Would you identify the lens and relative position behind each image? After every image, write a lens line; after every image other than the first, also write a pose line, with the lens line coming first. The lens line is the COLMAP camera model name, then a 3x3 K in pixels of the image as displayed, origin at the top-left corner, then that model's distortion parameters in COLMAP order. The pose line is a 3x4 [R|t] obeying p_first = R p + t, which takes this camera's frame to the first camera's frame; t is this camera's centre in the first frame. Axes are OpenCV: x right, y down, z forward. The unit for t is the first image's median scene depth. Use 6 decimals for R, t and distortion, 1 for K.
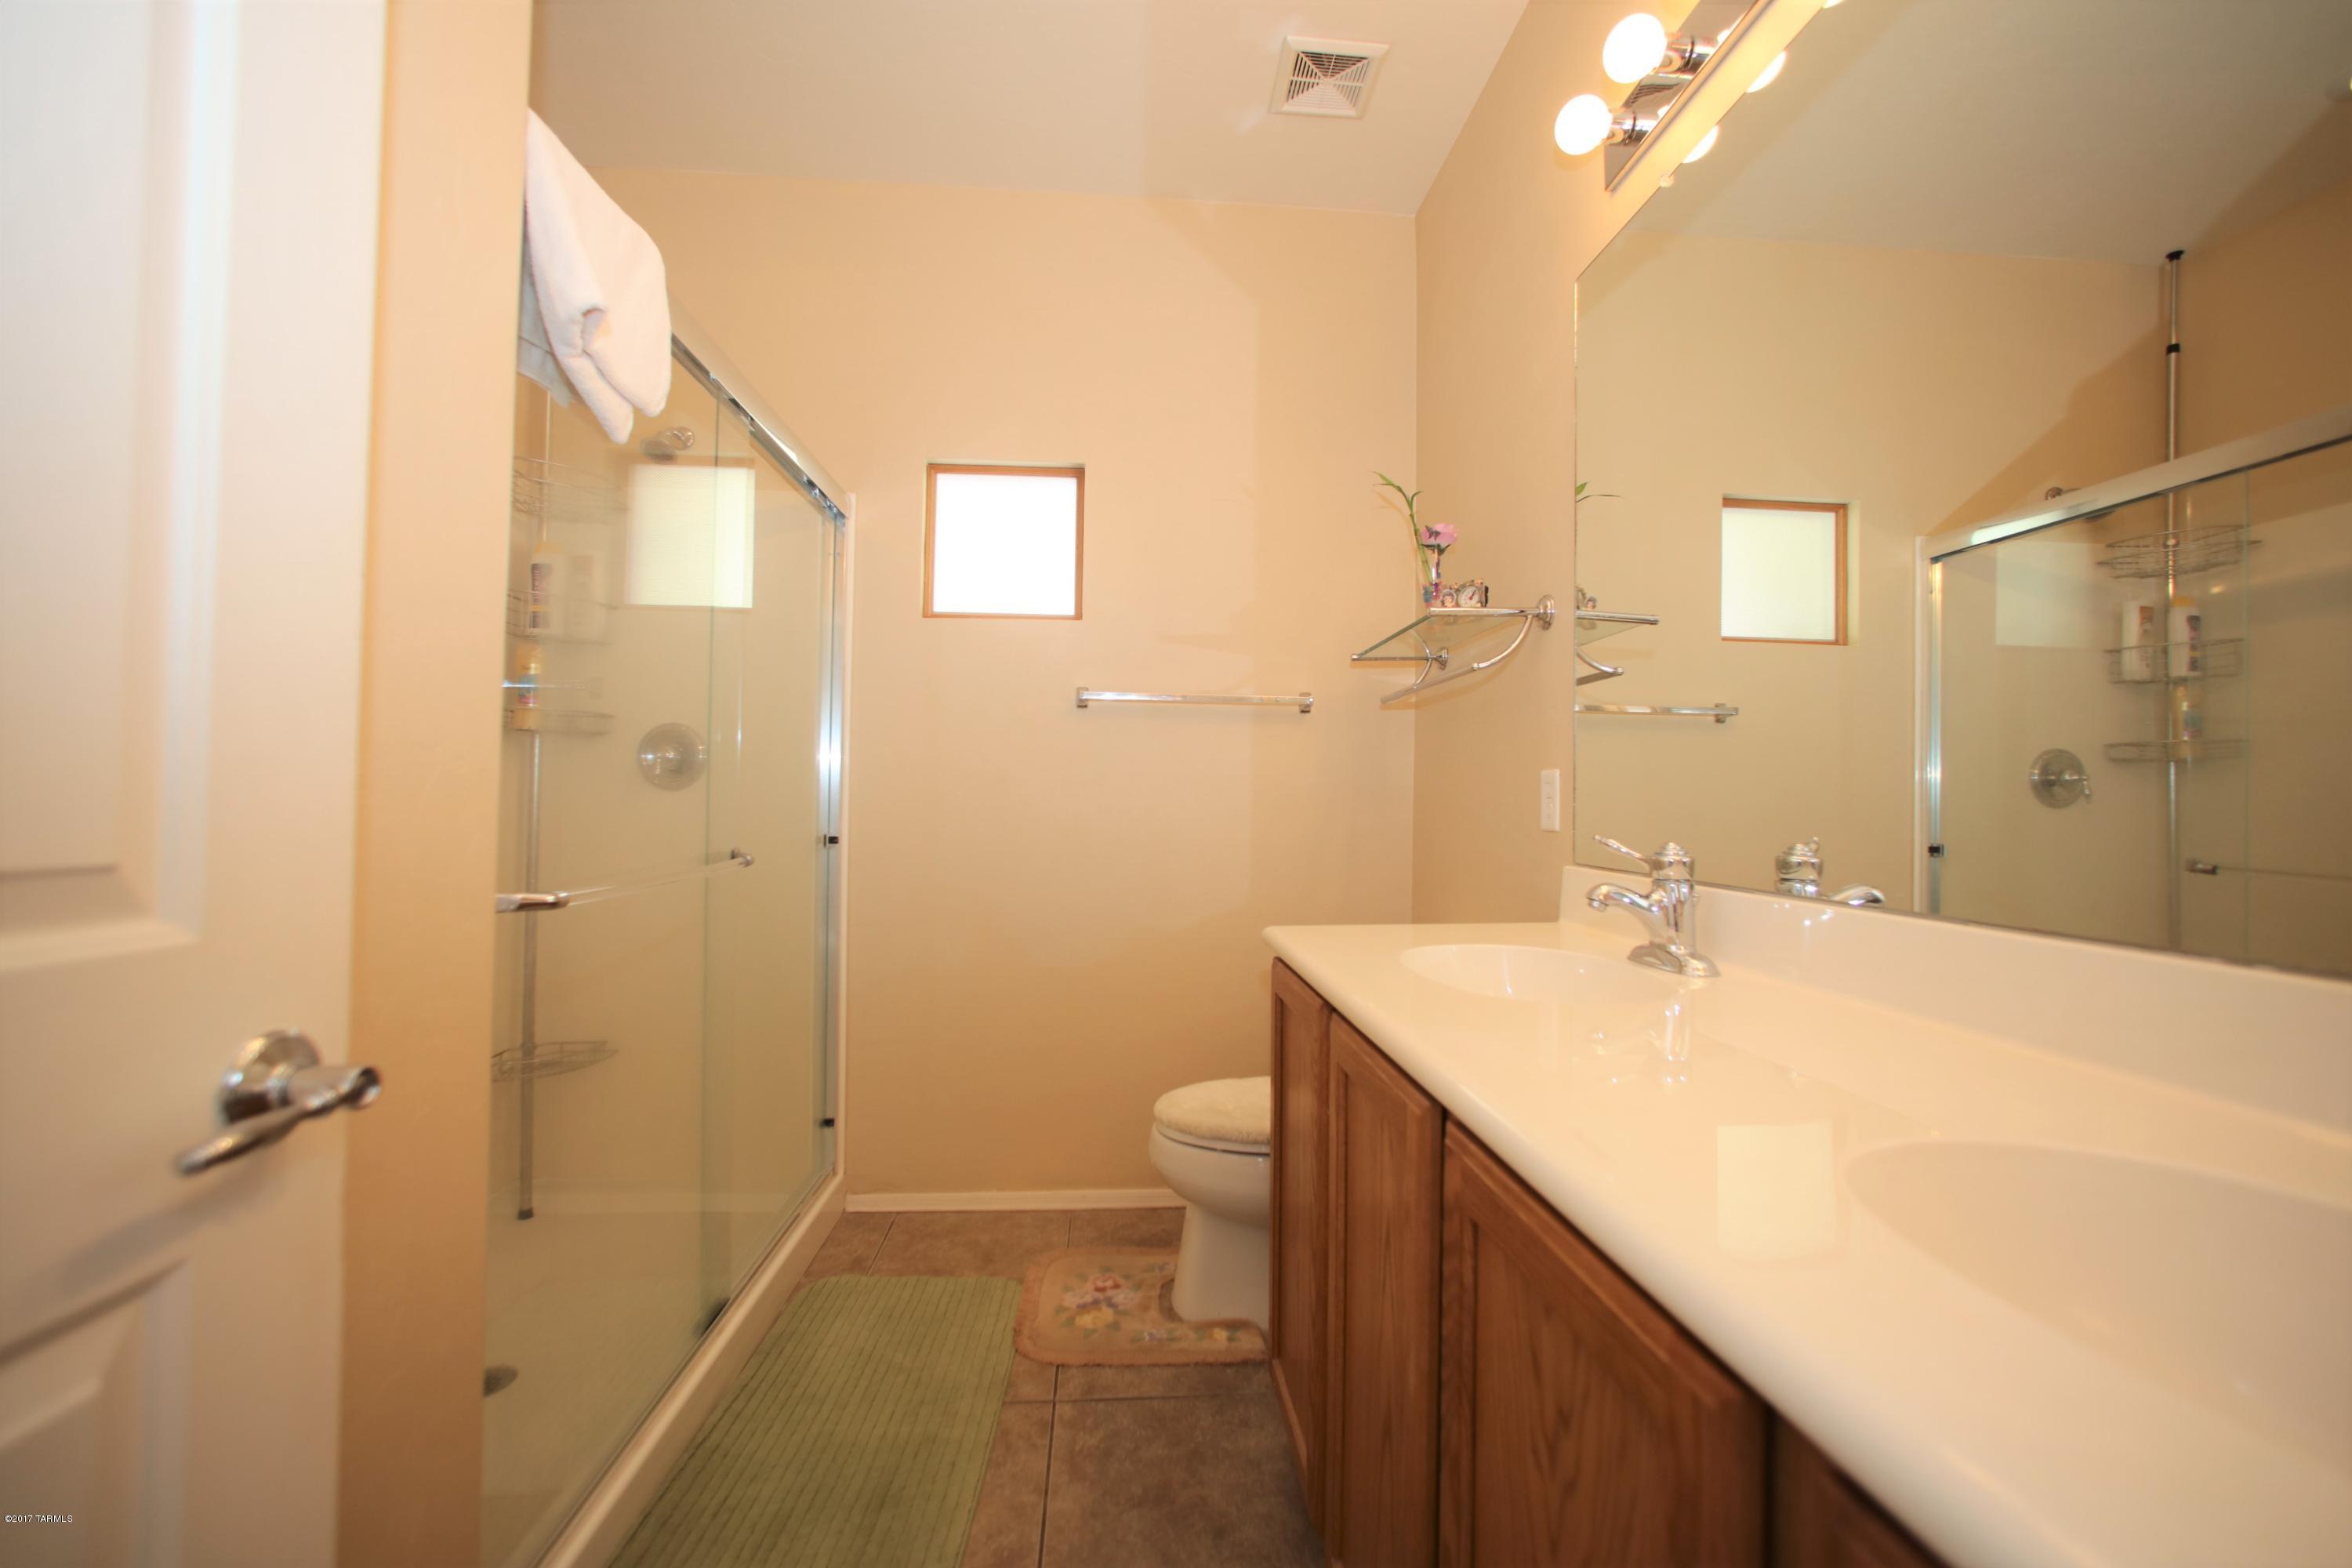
lens RADIAL K [[930.6, 0, 1183.7], [0, 930.6, 782.5], [0, 0, 1]] dist [-0.037352, 0.016035]
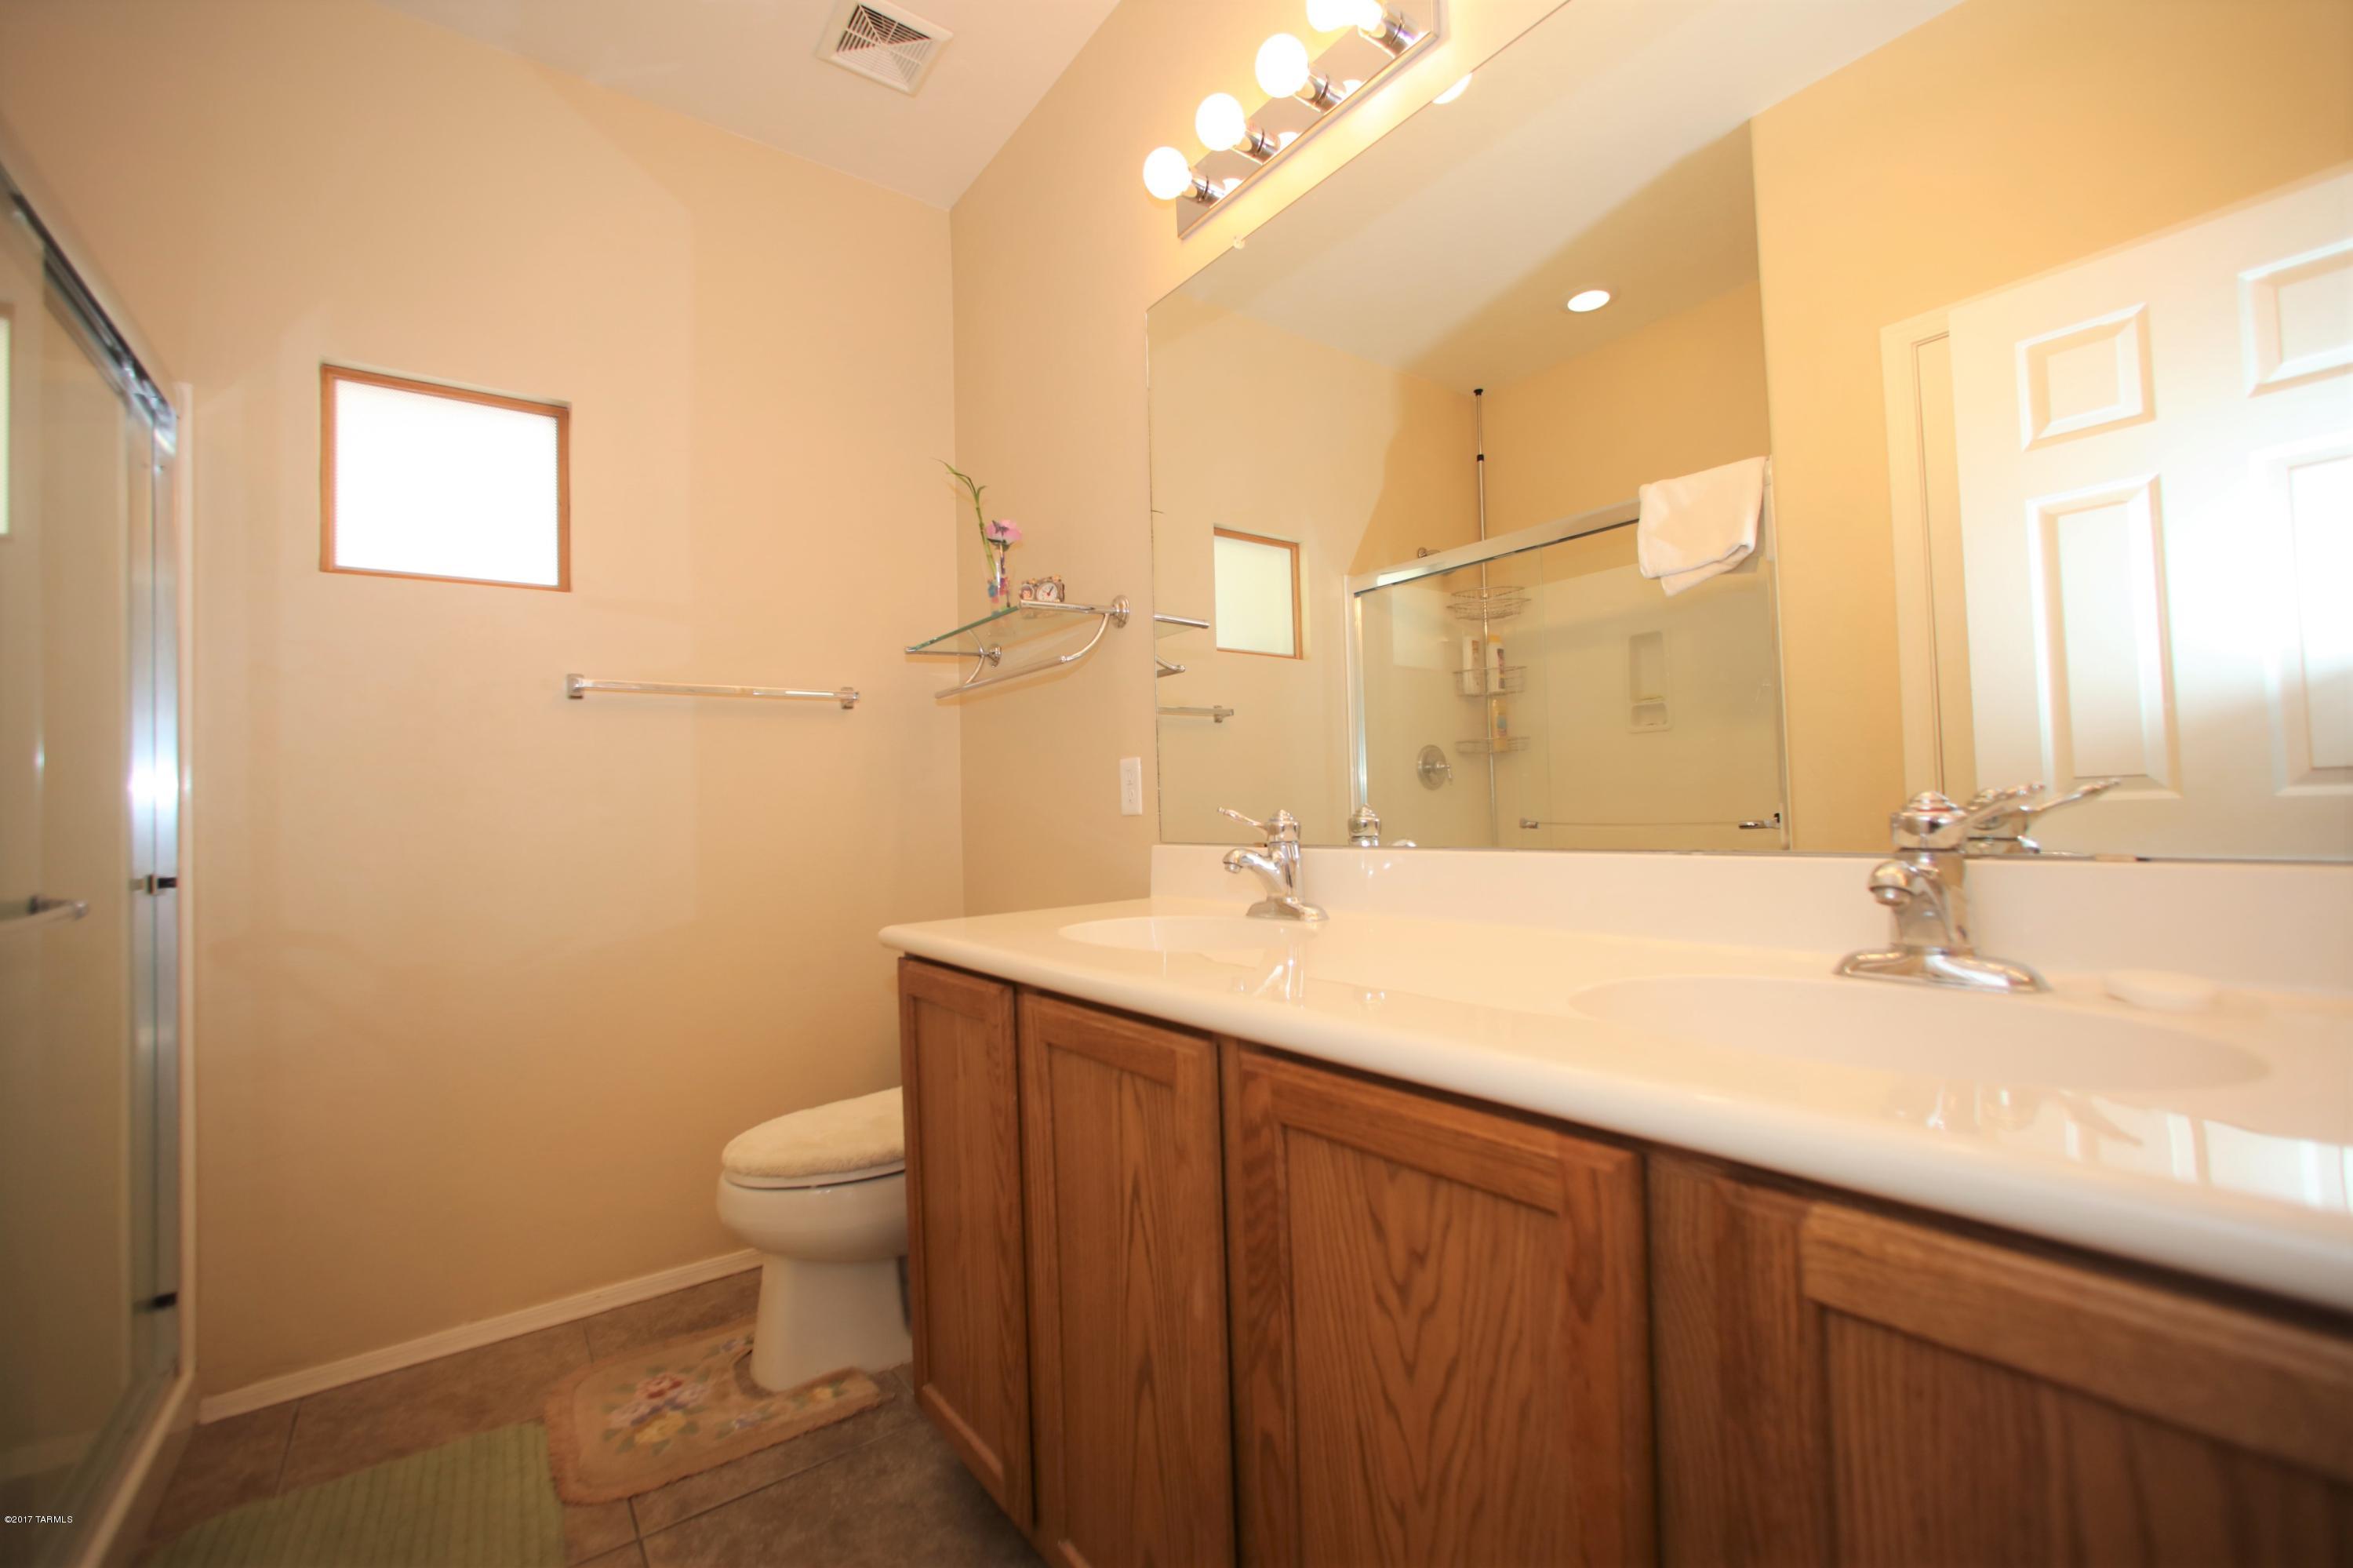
lens RADIAL K [[957.3, 0, 1170.6], [0, 957.3, 780.2], [0, 0, 1]] dist [-0.037624, 0.015837]
pose [[0.853000, -0.023124, 0.521398, -0.126443], [0.031453, 0.999480, -0.007130, 0.018251], [-0.520962, 0.022481, 0.853284, 0.024841]]
